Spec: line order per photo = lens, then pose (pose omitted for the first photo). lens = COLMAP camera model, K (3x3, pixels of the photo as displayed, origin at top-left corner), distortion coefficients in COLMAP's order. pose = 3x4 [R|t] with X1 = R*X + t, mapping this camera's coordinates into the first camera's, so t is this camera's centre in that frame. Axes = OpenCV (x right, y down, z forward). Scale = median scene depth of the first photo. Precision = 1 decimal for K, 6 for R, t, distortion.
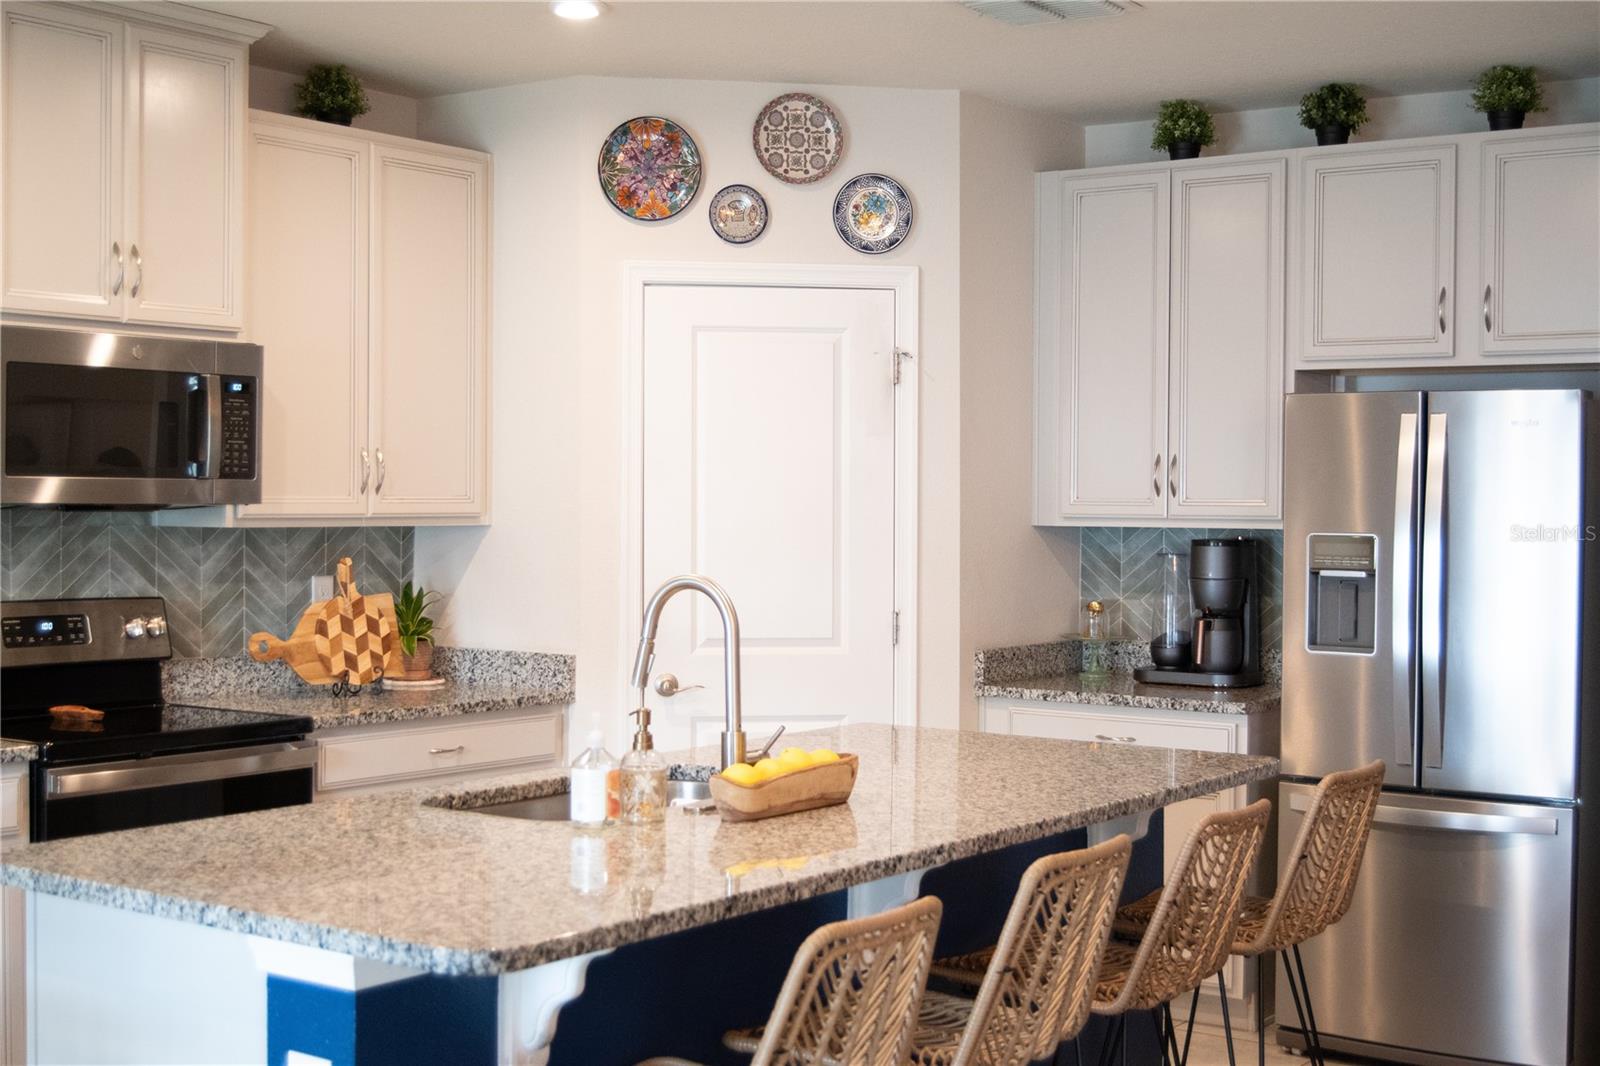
lens RADIAL K [[2105.0, 0, 806.6], [0, 2105.0, 530.4], [0, 0, 1]] dist [-0.040981, -0.044100]
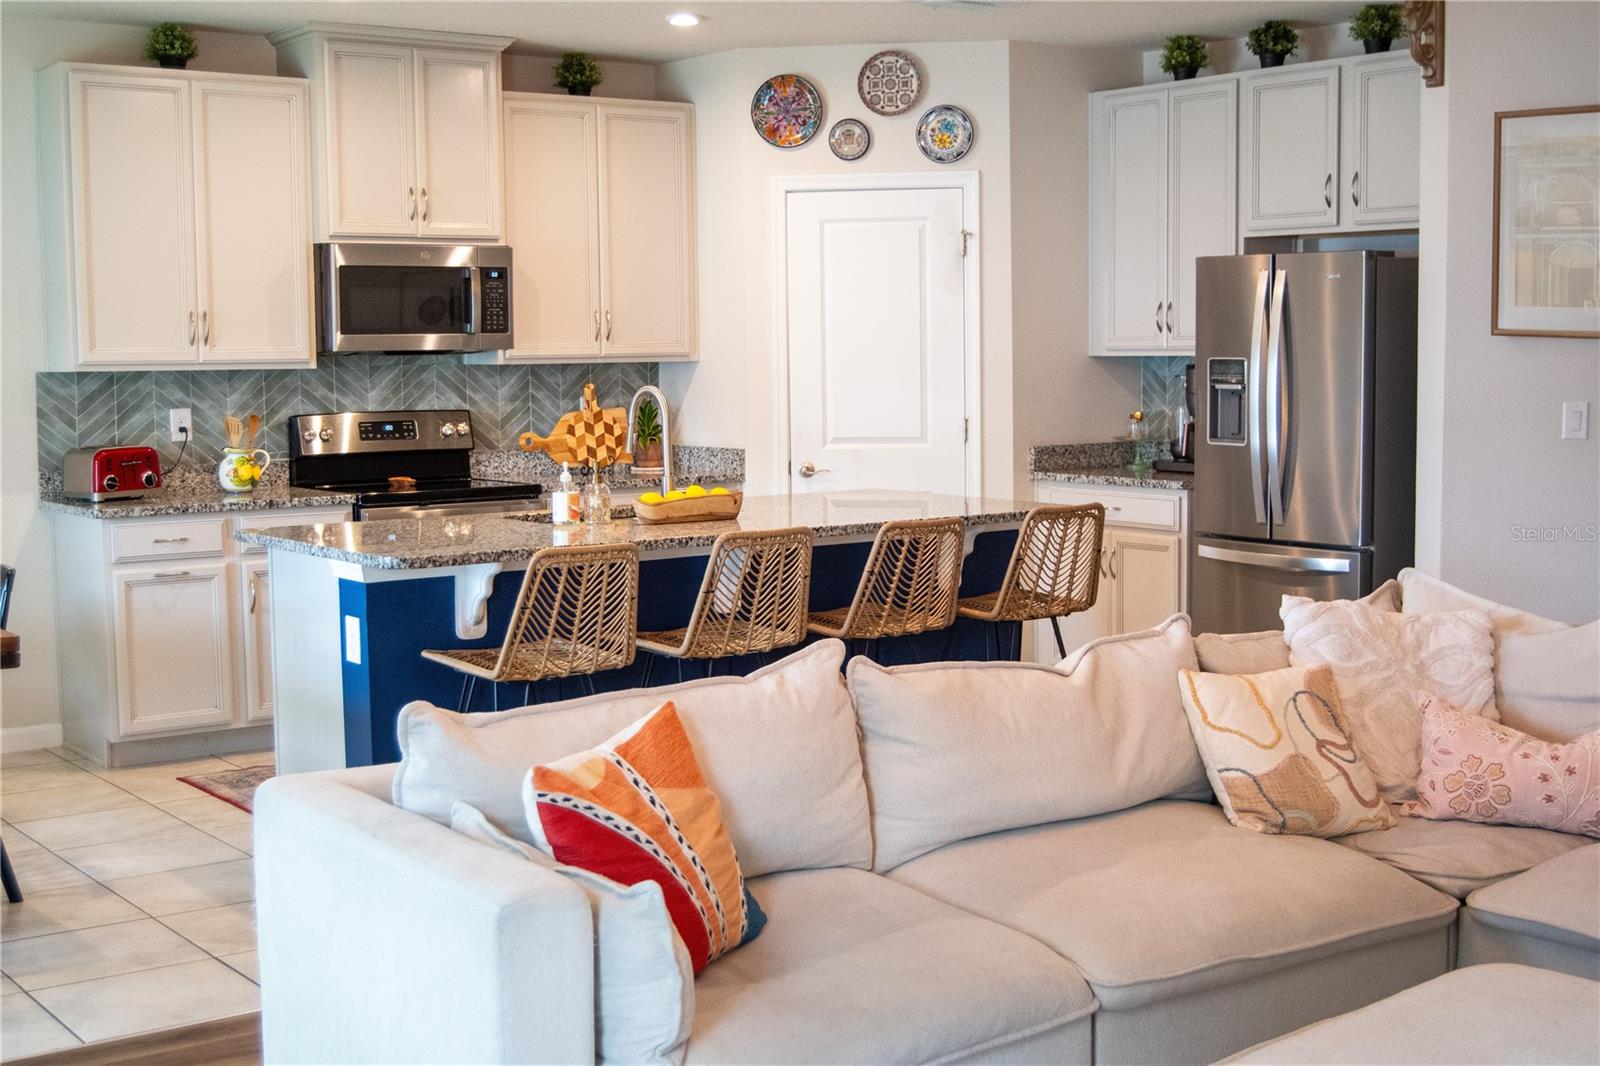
lens RADIAL K [[2105.0, 0, 806.6], [0, 2105.0, 530.4], [0, 0, 1]] dist [-0.040981, -0.044100]
pose [[0.951398, 0.010455, -0.307786, 0.384355], [0.012595, 0.997266, 0.072808, 0.009713], [0.307706, -0.073145, 0.948666, -0.382474]]
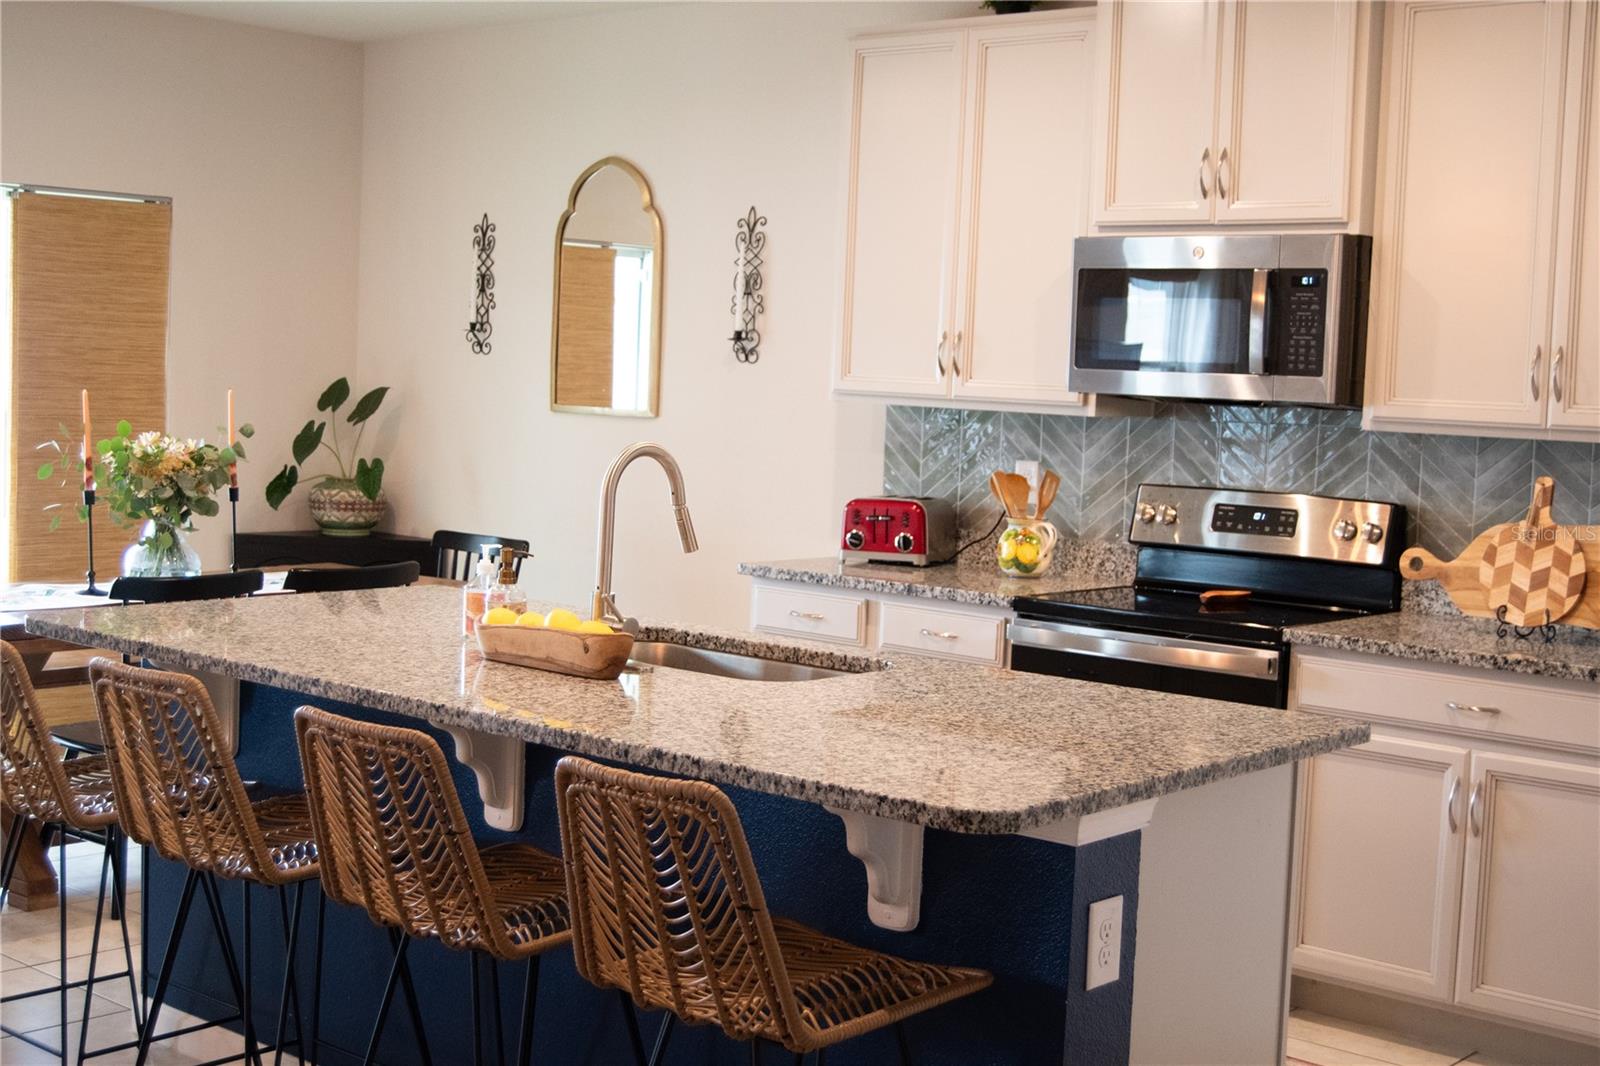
lens RADIAL K [[2105.0, 0, 806.6], [0, 2105.0, 530.4], [0, 0, 1]] dist [-0.040981, -0.044100]
pose [[-0.087501, 0.066163, -0.993965, 0.626405], [-0.053820, 0.996021, 0.071038, -0.009042], [0.994709, 0.059711, -0.083592, 0.755388]]
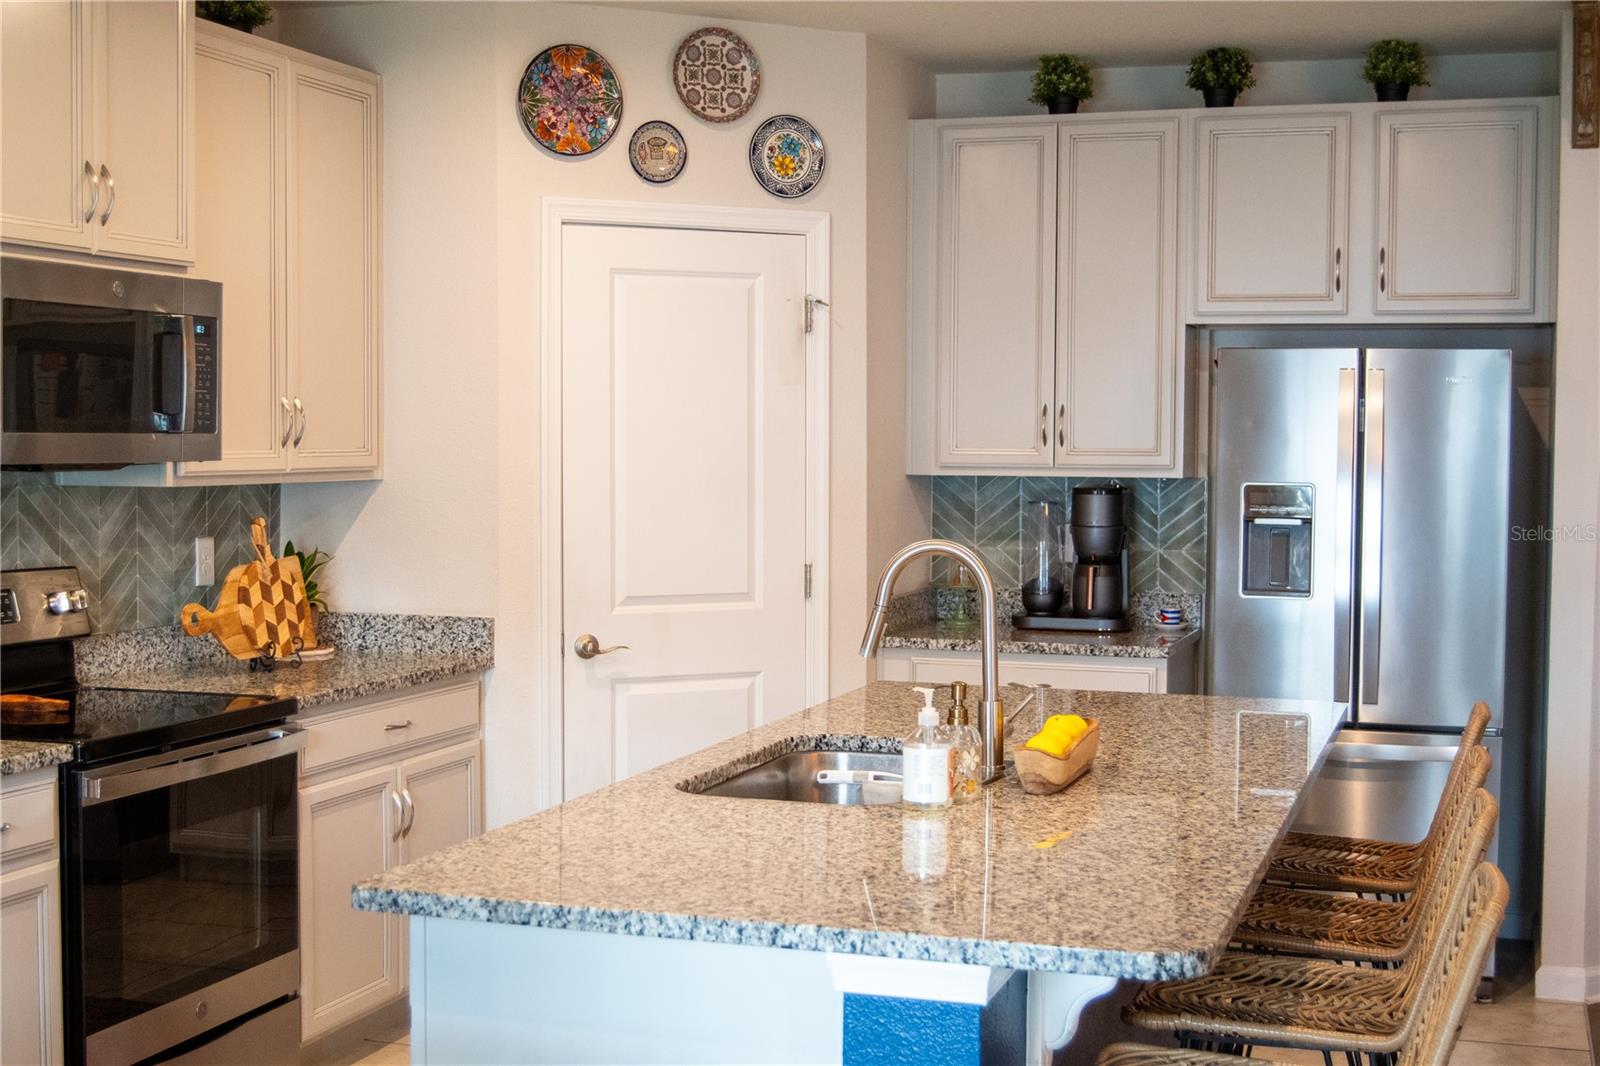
lens RADIAL K [[2105.0, 0, 806.6], [0, 2105.0, 530.4], [0, 0, 1]] dist [-0.040981, -0.044100]
pose [[0.954094, -0.014773, 0.299142, -0.257998], [0.005189, 0.999448, 0.032810, -0.009738], [-0.299462, -0.029752, 0.953644, 0.065776]]
